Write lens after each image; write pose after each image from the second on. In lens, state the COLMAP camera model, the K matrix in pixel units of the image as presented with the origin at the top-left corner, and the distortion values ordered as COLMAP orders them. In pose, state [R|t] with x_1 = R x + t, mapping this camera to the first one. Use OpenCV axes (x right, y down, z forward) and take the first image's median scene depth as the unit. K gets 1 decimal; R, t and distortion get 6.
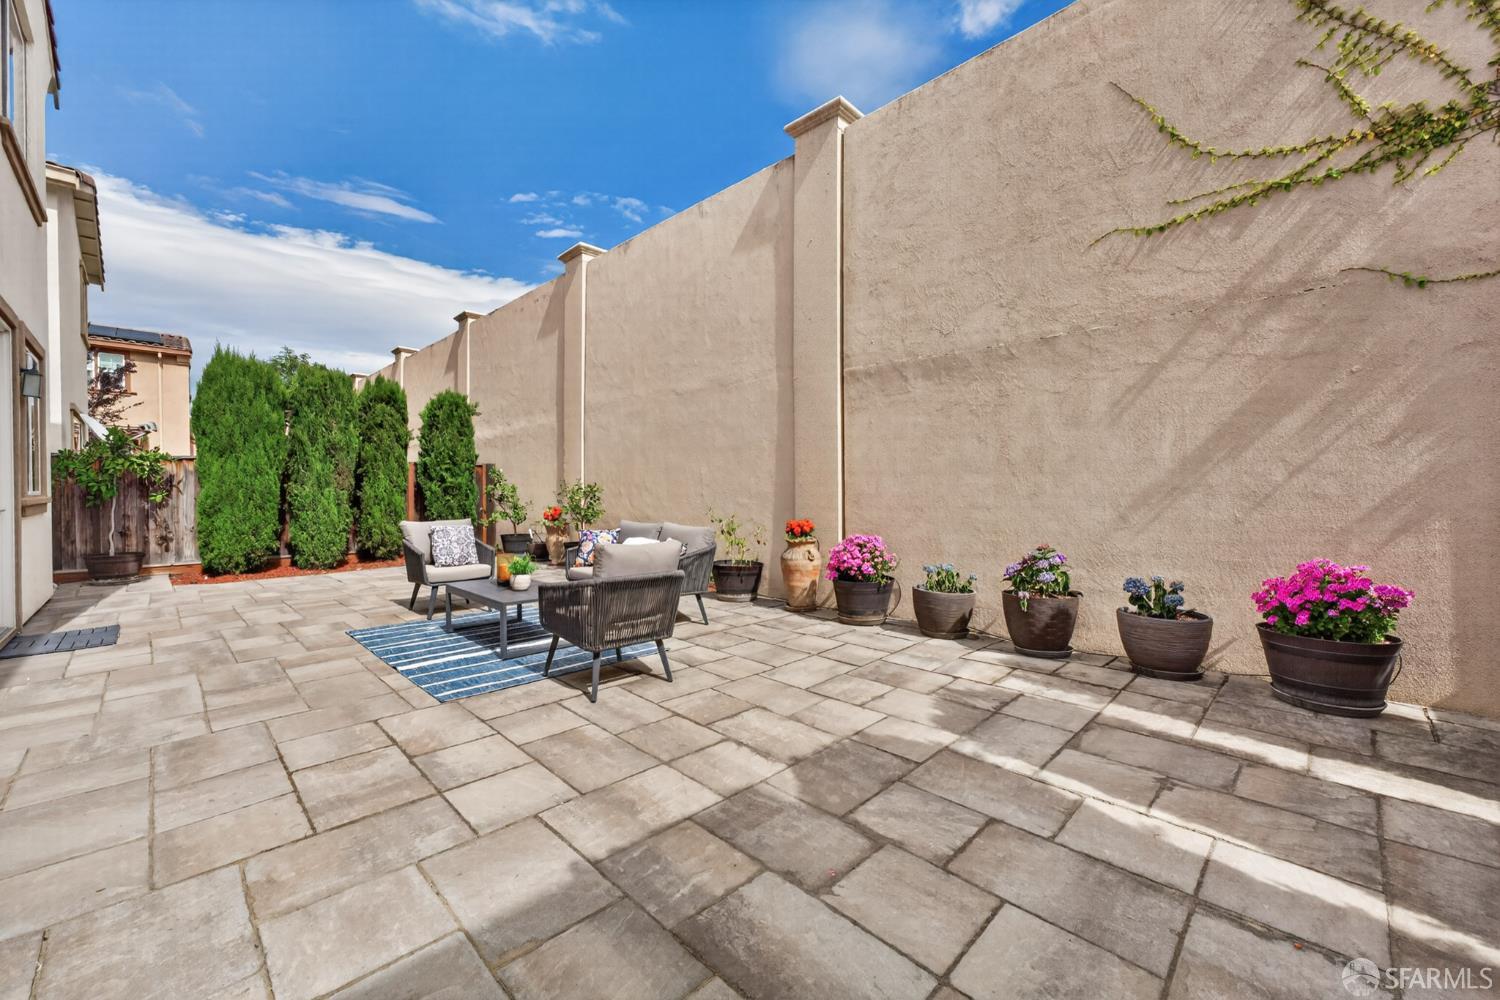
lens RADIAL K [[595.7, 0, 751.9], [0, 595.7, 494.0], [0, 0, 1]] dist [-0.009400, 0.002498]
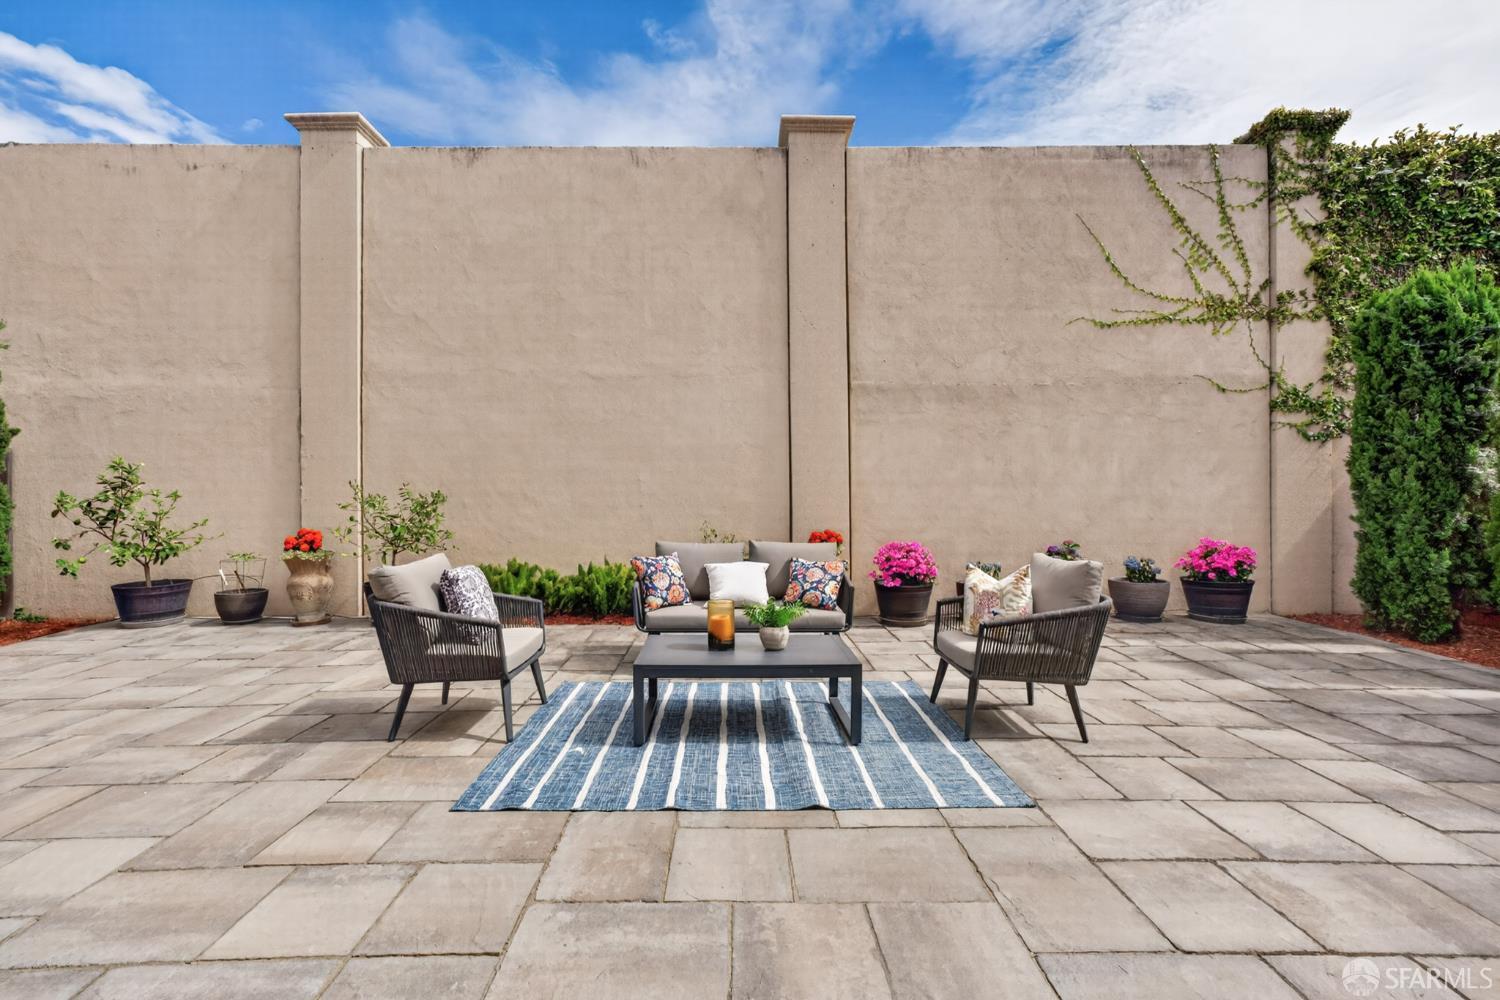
lens RADIAL K [[595.7, 0, 731.4], [0, 595.7, 493.3], [0, 0, 1]] dist [-0.009400, 0.002498]
pose [[0.703469, 0.005517, 0.710704, -1.011397], [0.007025, 0.999867, -0.014715, -0.006071], [-0.710691, 0.015344, 0.703337, 0.606414]]
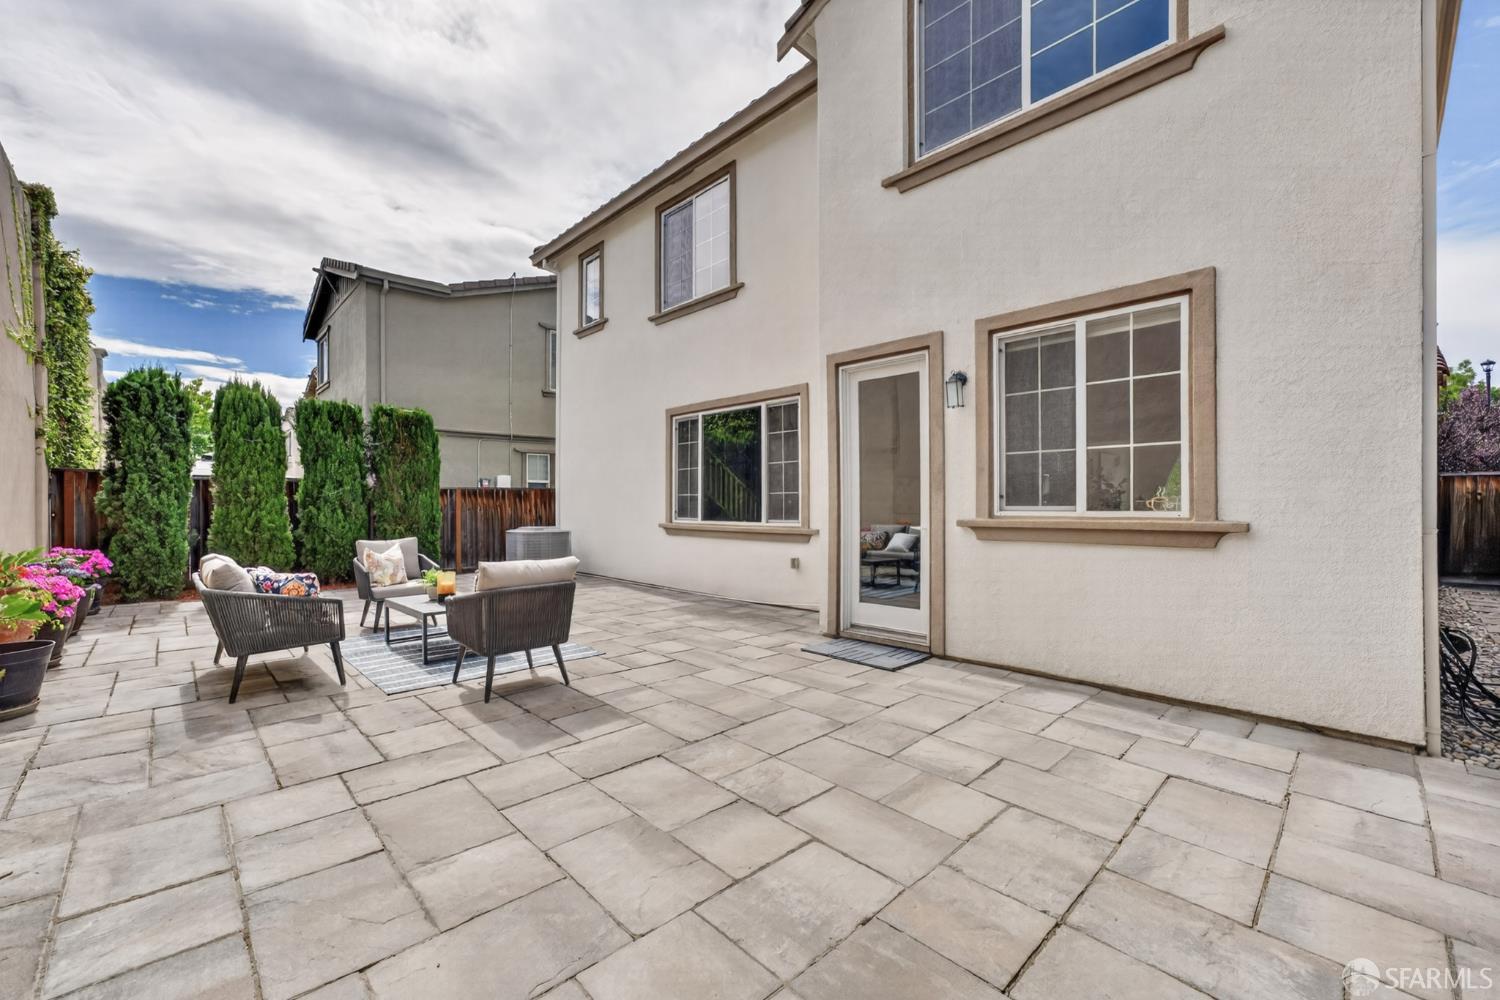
lens RADIAL K [[623.9, 0, 742.3], [0, 623.9, 493.7], [0, 0, 1]] dist [-0.016643, 0.007682]
pose [[-0.999613, 0.005320, 0.027289, -1.112261], [0.005022, 0.999927, -0.010972, -0.027653], [-0.027345, -0.010831, -0.999567, 2.413760]]
